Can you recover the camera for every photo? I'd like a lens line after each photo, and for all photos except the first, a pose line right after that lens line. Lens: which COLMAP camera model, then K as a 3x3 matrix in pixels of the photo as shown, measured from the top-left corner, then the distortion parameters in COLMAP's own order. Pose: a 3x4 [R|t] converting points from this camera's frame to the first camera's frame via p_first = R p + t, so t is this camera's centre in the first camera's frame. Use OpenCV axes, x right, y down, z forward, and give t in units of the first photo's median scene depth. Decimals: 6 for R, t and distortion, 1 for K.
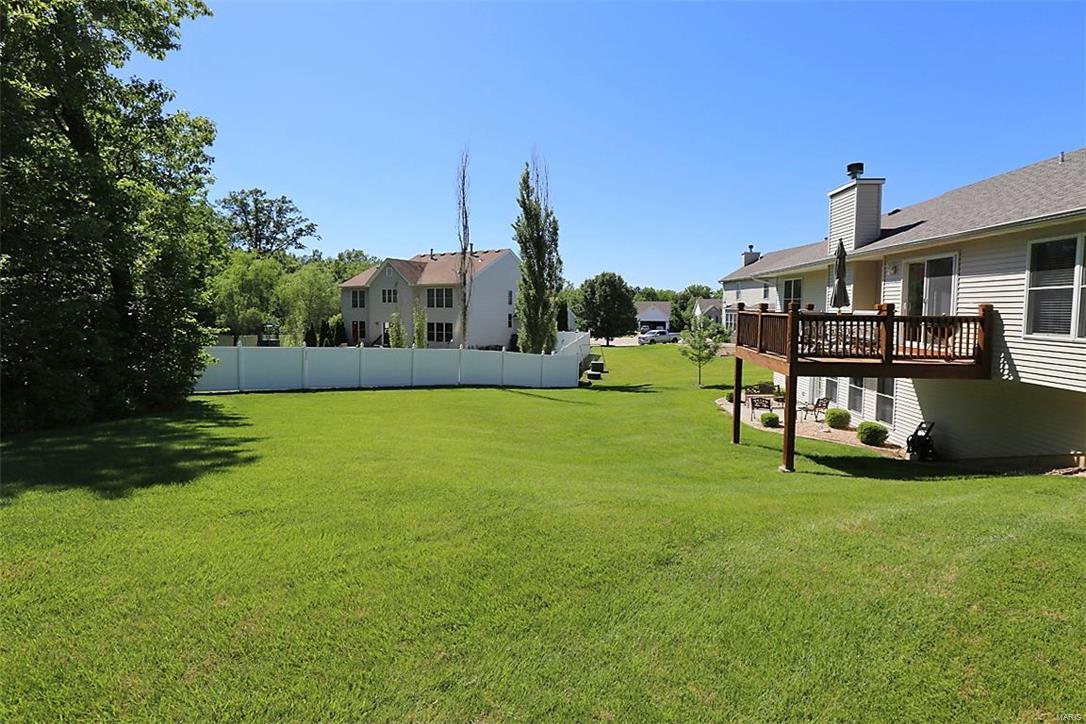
lens RADIAL K [[539.0, 0, 543.0], [0, 539.0, 362.0], [0, 0, 1]] dist [0.000047, 0.062840]
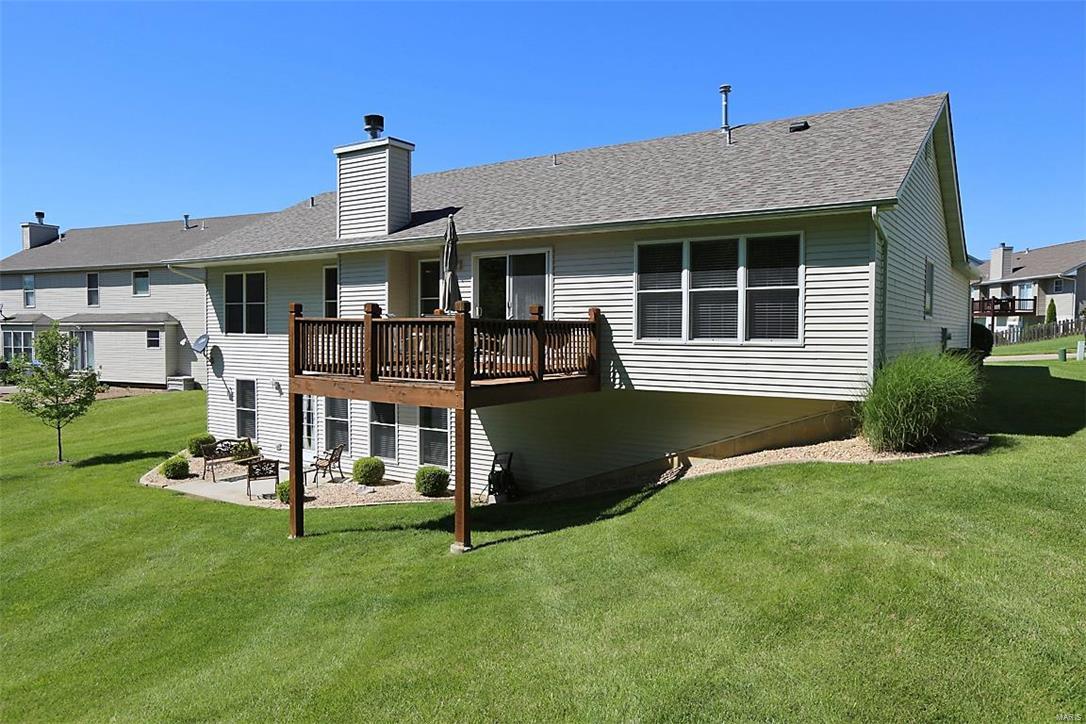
lens RADIAL K [[807.3, 0, 544.4], [0, 807.3, 388.3], [0, 0, 1]] dist [0.049315, 0.000943]
pose [[0.515752, -0.076863, 0.853283, -0.353988], [0.096856, 0.994813, 0.031068, -0.022196], [-0.851245, 0.066622, 0.520522, 0.375735]]
